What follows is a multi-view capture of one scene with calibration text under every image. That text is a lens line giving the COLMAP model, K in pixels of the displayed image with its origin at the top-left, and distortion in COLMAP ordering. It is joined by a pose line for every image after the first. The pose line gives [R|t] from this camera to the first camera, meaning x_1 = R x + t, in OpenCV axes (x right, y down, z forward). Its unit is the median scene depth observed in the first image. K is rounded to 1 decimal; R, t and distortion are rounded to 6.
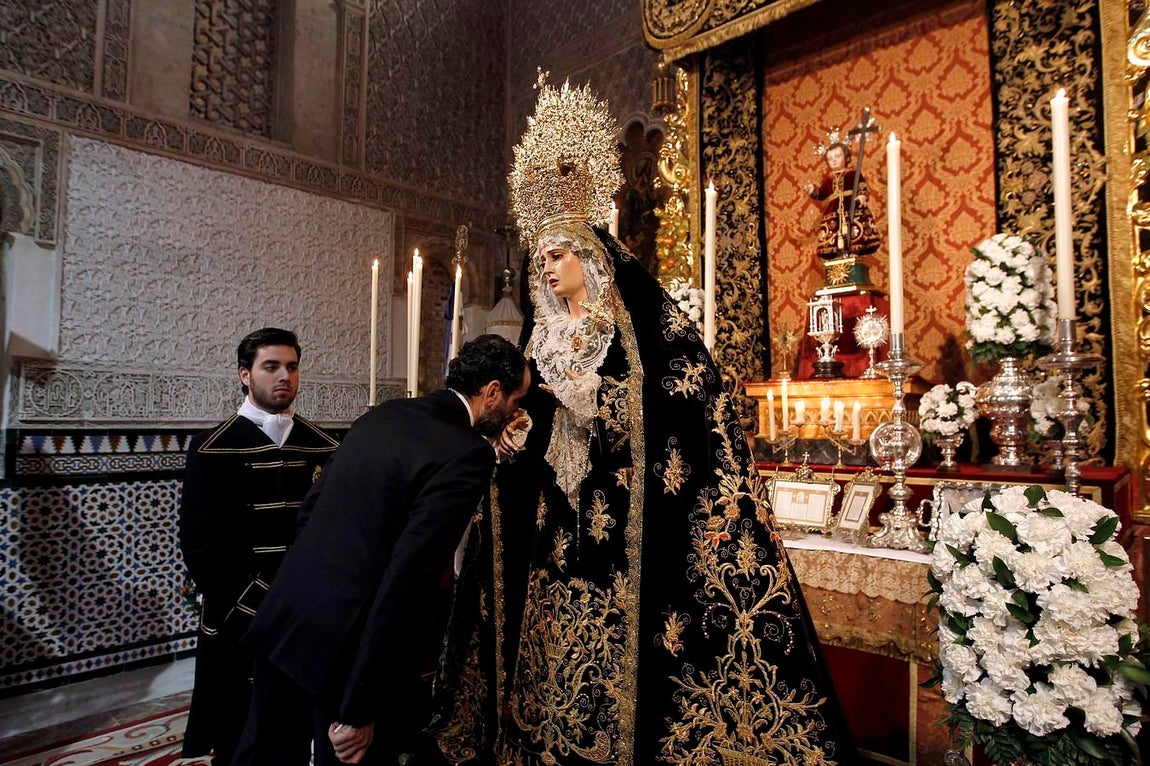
lens RADIAL K [[685.5, 0, 582.0], [0, 685.5, 390.7], [0, 0, 1]] dist [-0.061711, 0.030873]
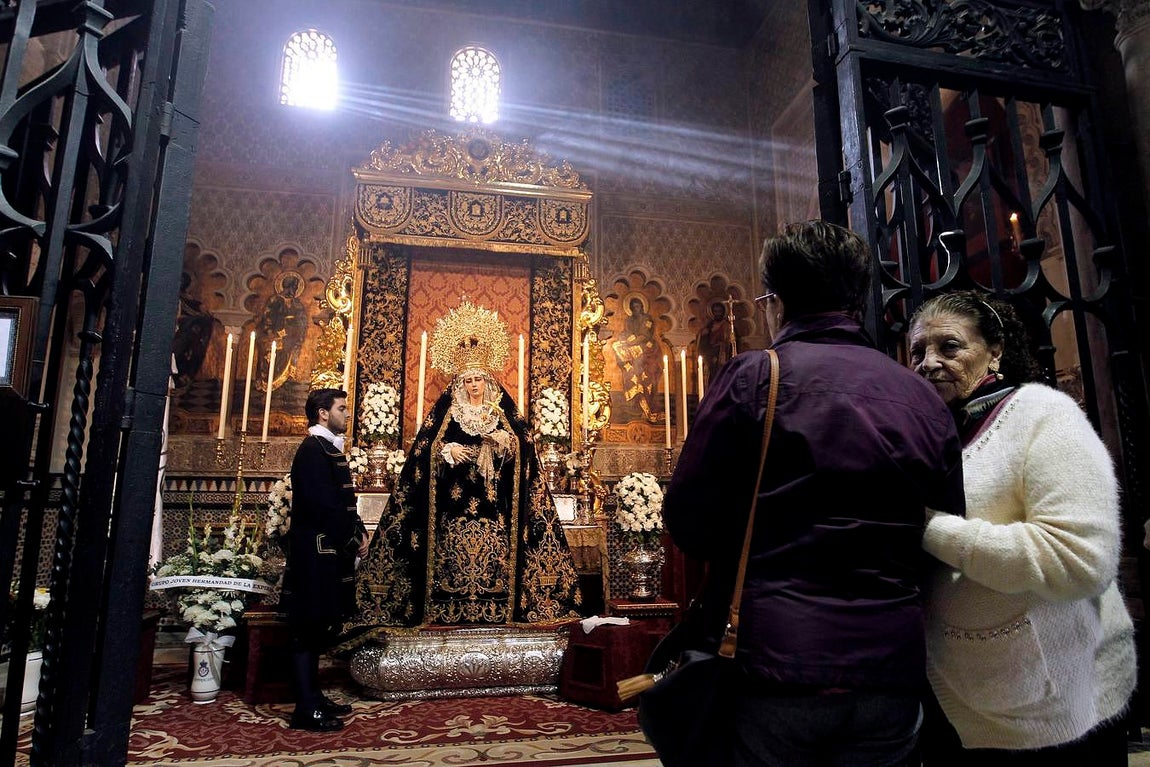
lens RADIAL K [[685.5, 0, 582.0], [0, 685.5, 391.2], [0, 0, 1]] dist [-0.061711, 0.030873]
pose [[0.591324, 0.145058, 0.793281, -1.222645], [-0.035492, 0.987417, -0.154101, 0.138613], [-0.805653, 0.062969, 0.589032, -0.479338]]
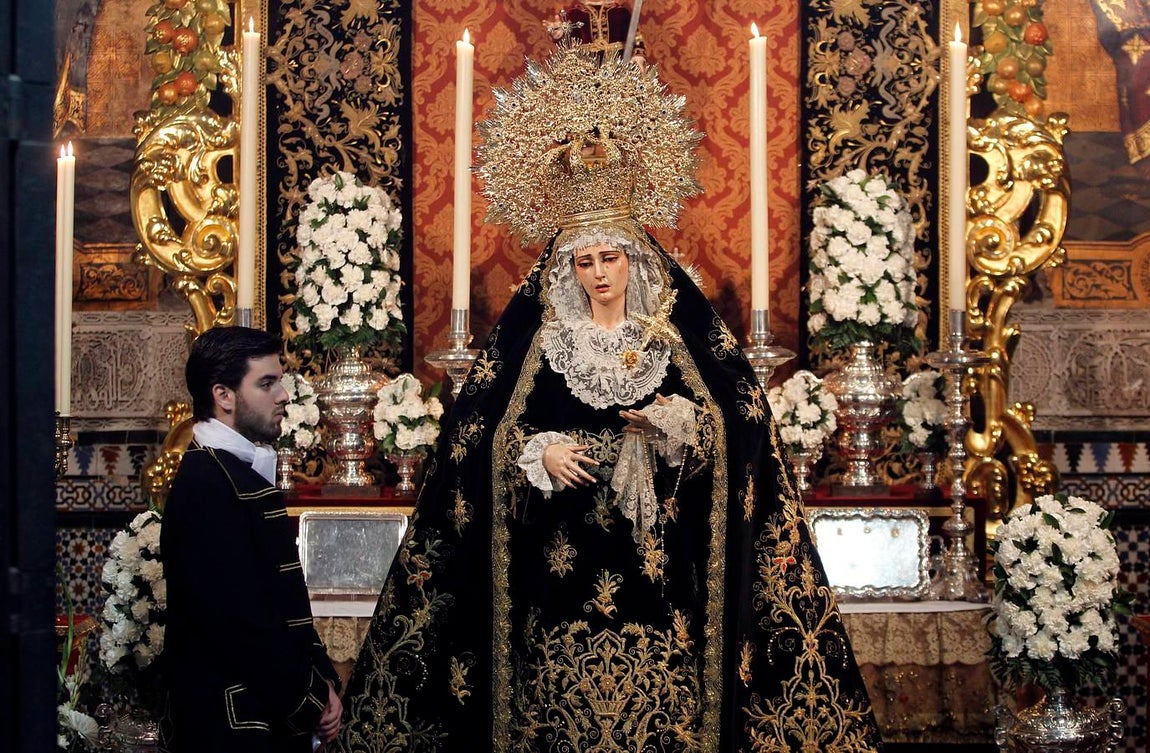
lens RADIAL K [[3151.9, 0, 575.0], [0, 3151.9, 376.5], [0, 0, 1]] dist [-0.239336, -1.155406]
pose [[0.741073, -0.009324, 0.671359, -2.009089], [-0.029357, 0.998497, 0.046273, -0.168255], [-0.670782, -0.054001, 0.739686, -1.409335]]
